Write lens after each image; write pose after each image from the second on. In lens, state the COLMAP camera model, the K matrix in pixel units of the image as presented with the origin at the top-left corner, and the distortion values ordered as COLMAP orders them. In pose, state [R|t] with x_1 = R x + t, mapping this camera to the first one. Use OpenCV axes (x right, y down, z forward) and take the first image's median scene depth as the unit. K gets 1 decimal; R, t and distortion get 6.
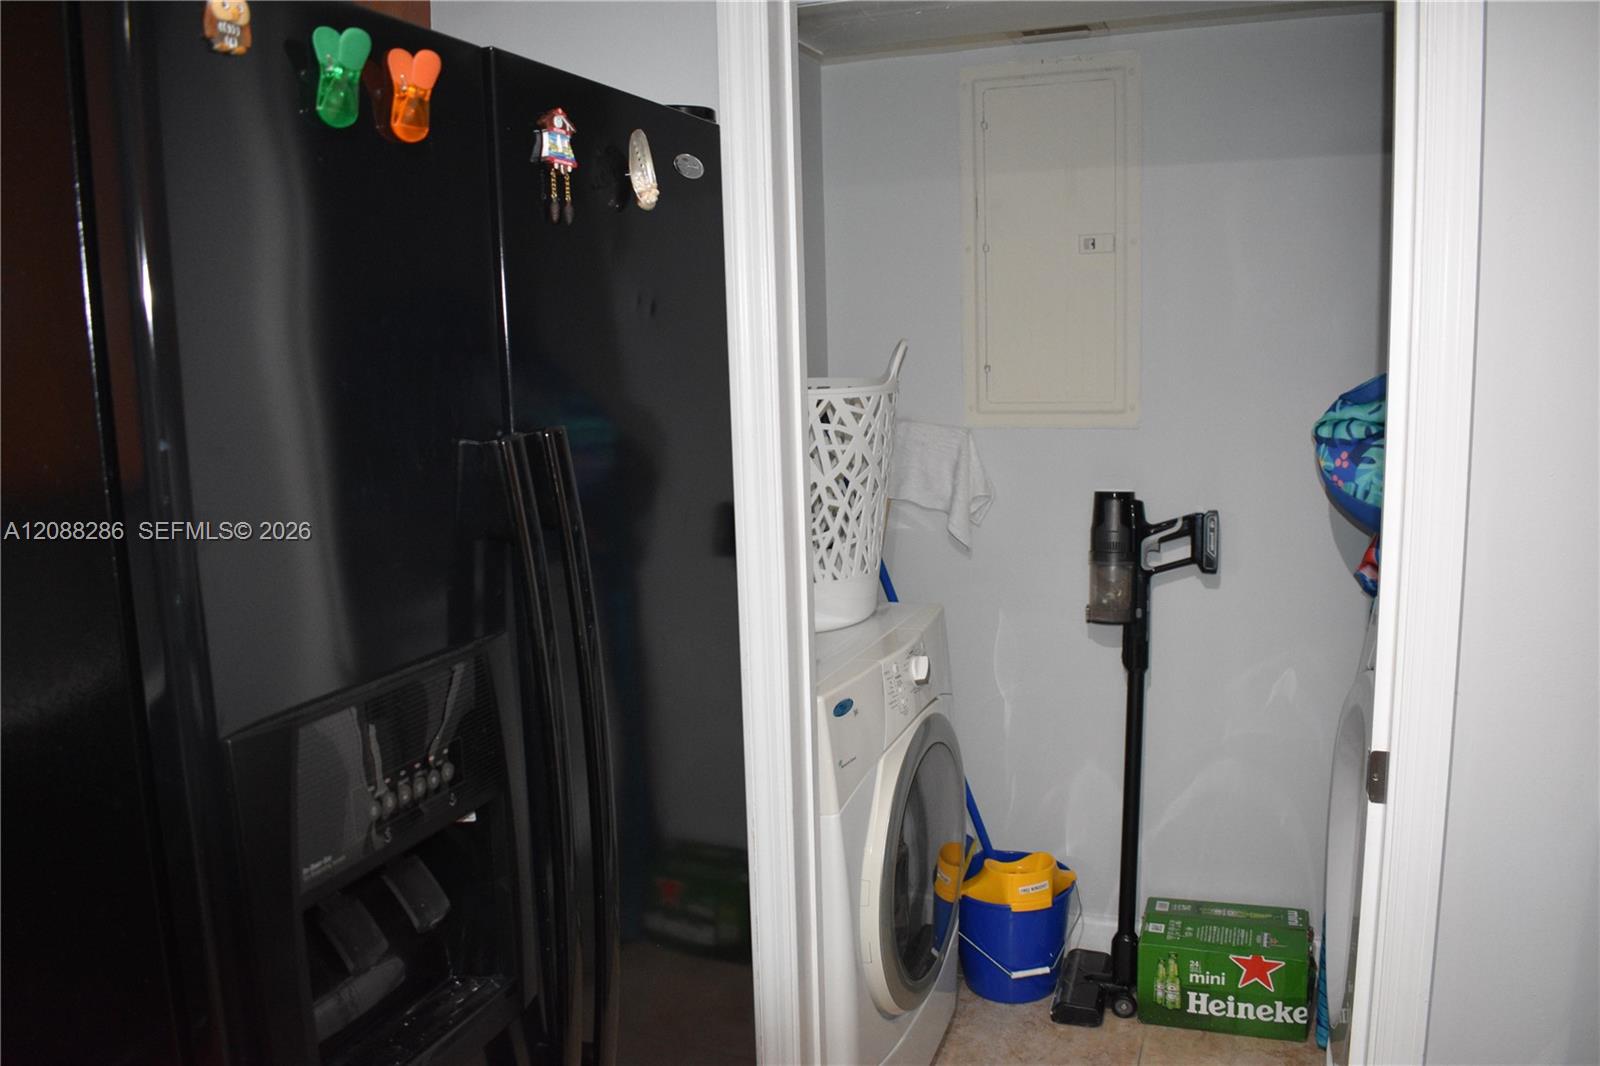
lens RADIAL K [[1247.5, 0, 827.4], [0, 1247.5, 527.0], [0, 0, 1]] dist [-0.094670, 0.020360]
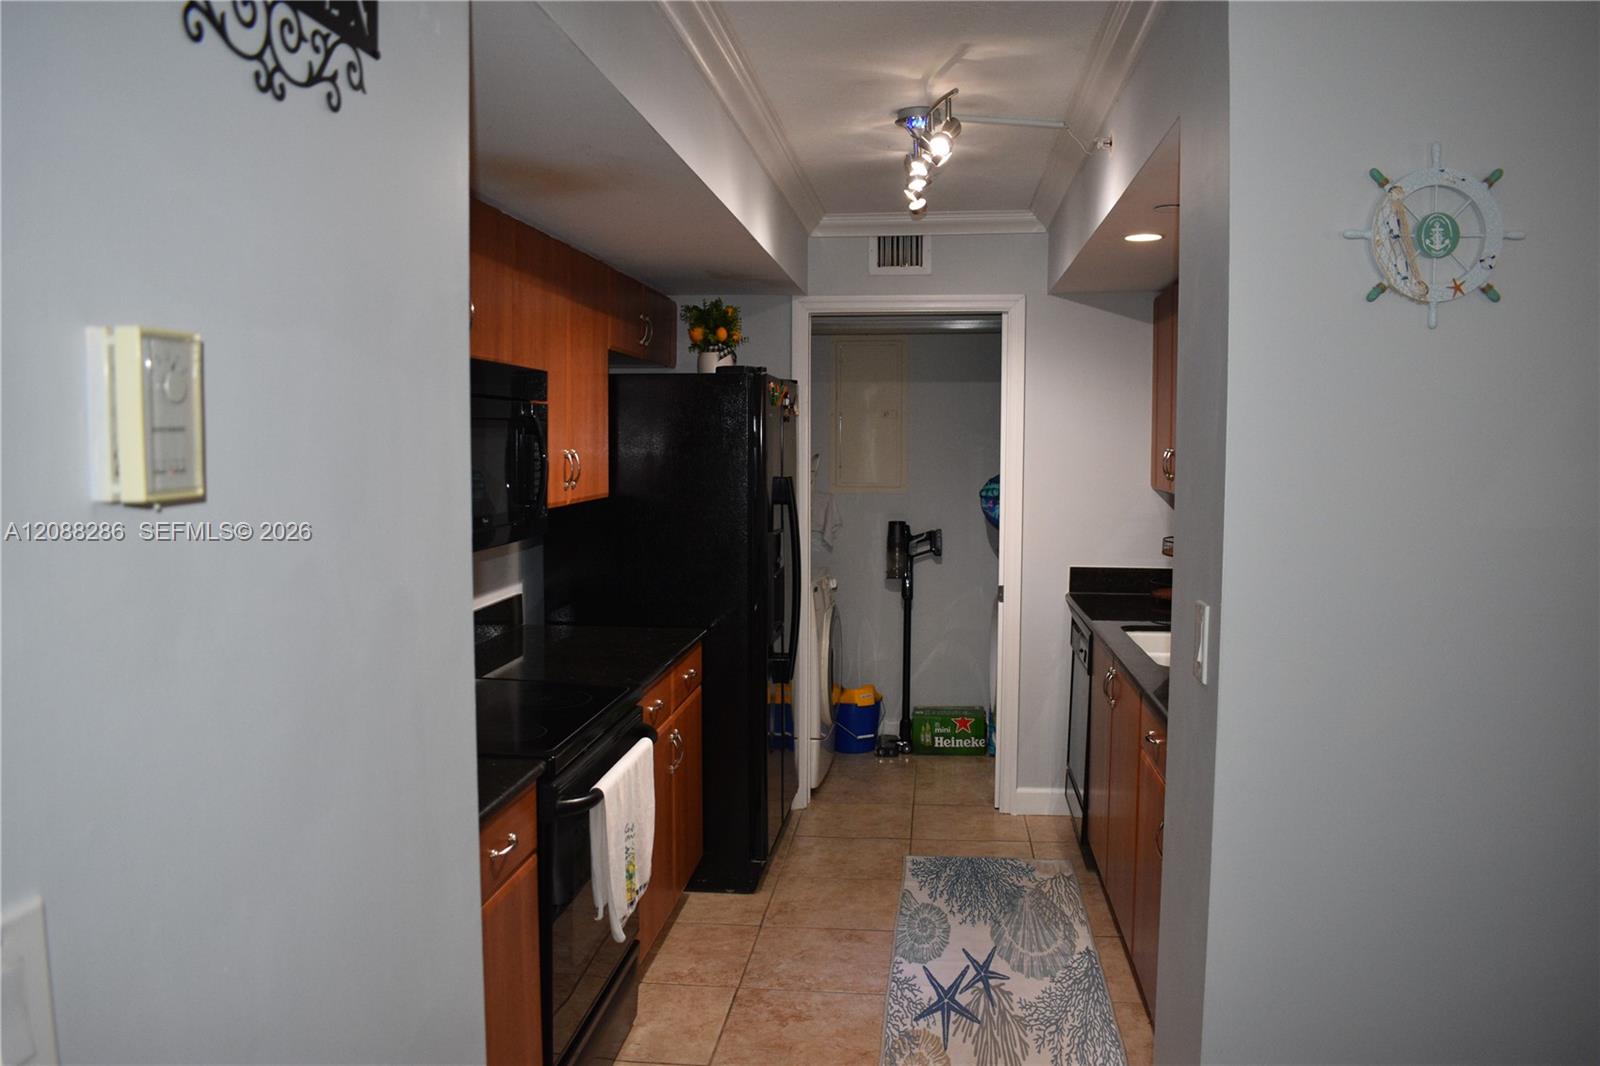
lens RADIAL K [[1247.5, 0, 814.0], [0, 1247.5, 535.6], [0, 0, 1]] dist [-0.094670, 0.020360]
pose [[0.971396, 0.006423, 0.237381, -0.474976], [0.011899, 0.997062, -0.075672, 0.173661], [-0.237169, 0.076332, 0.968465, -1.220256]]
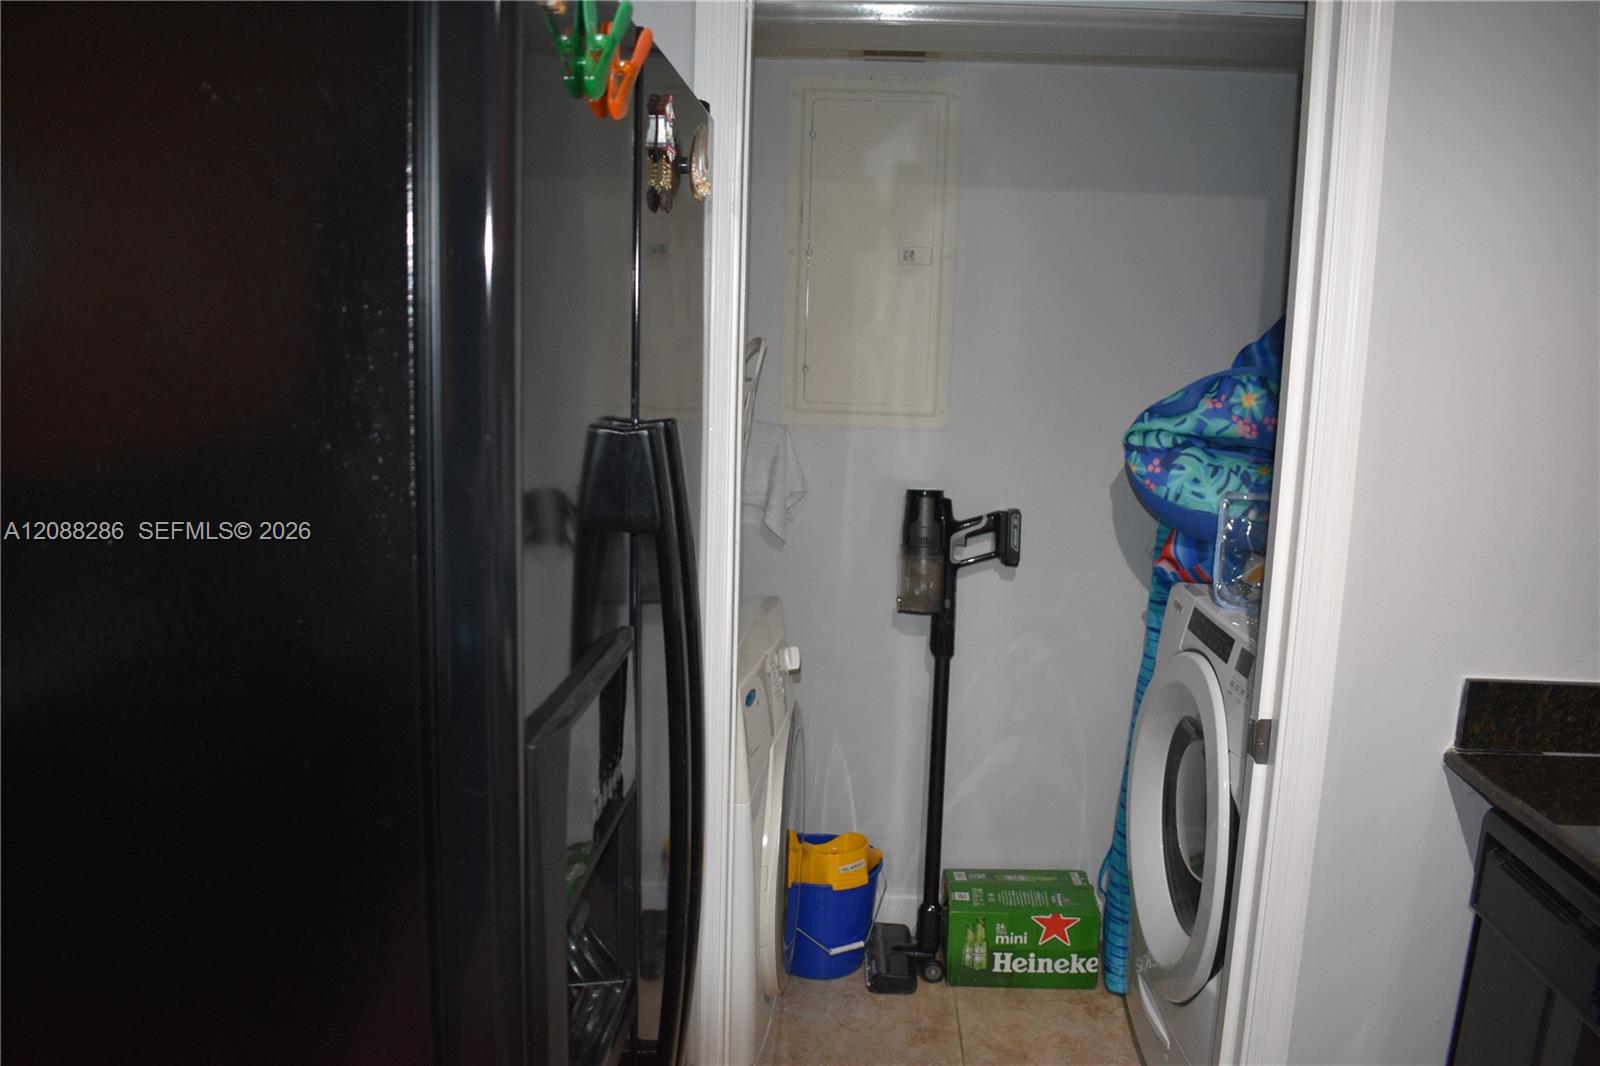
lens RADIAL K [[1247.5, 0, 803.7], [0, 1247.5, 519.9], [0, 0, 1]] dist [-0.094670, 0.020360]
pose [[0.956749, 0.005394, 0.290865, -0.182221], [-0.007158, 0.999962, 0.005002, -0.007404], [-0.290827, -0.006868, 0.956751, 0.007599]]
